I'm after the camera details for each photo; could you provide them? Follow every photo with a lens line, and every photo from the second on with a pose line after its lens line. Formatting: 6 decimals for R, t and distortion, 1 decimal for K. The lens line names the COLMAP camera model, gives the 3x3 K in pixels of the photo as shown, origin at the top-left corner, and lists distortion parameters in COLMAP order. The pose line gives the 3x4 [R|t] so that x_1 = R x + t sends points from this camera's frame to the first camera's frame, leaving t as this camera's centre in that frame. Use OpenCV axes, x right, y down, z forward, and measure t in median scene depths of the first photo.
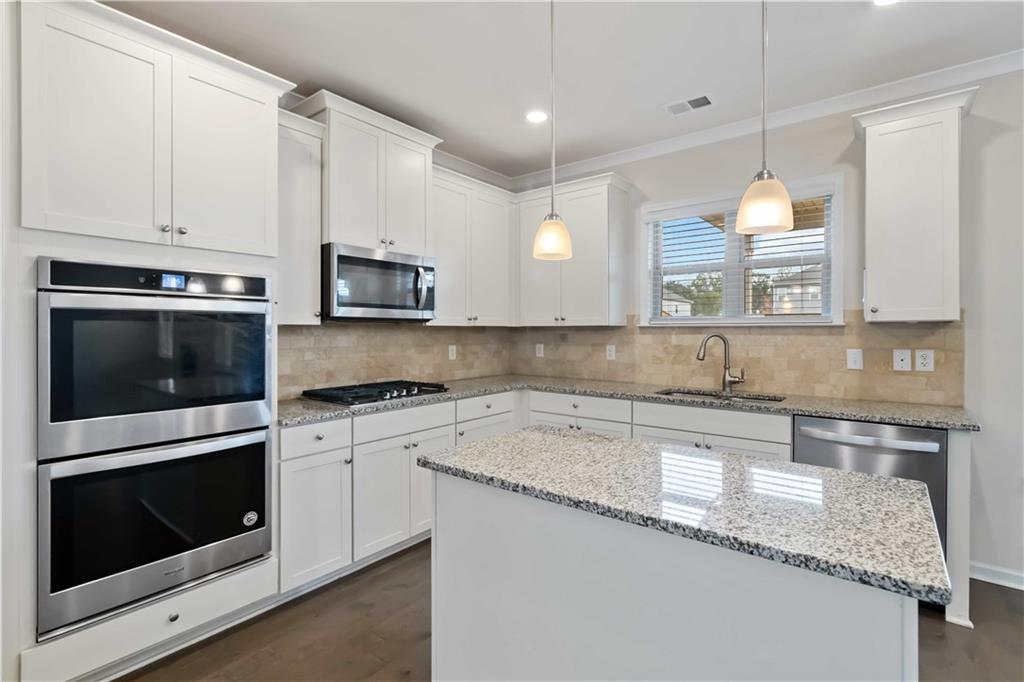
lens RADIAL K [[475.2, 0, 511.4], [0, 475.2, 334.3], [0, 0, 1]] dist [-0.001145, -0.000302]
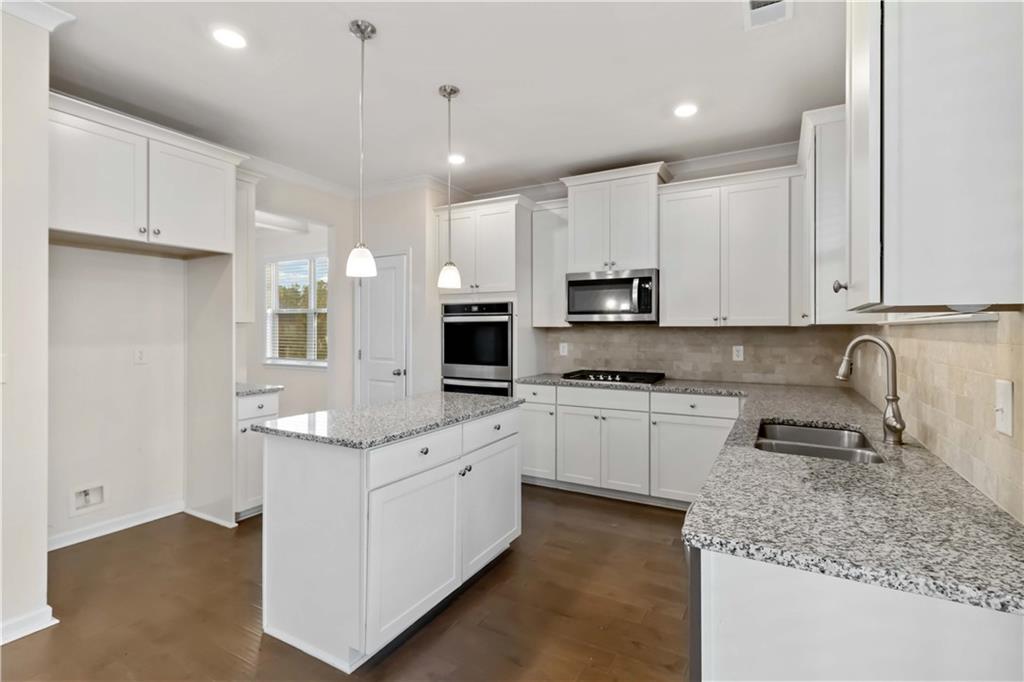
lens RADIAL K [[475.2, 0, 512.5], [0, 475.2, 334.0], [0, 0, 1]] dist [-0.001145, -0.000302]
pose [[0.170794, 0.008940, -0.985266, 0.920201], [-0.009504, 0.999927, 0.007426, -0.005027], [0.985261, 0.008096, 0.170867, 0.464090]]
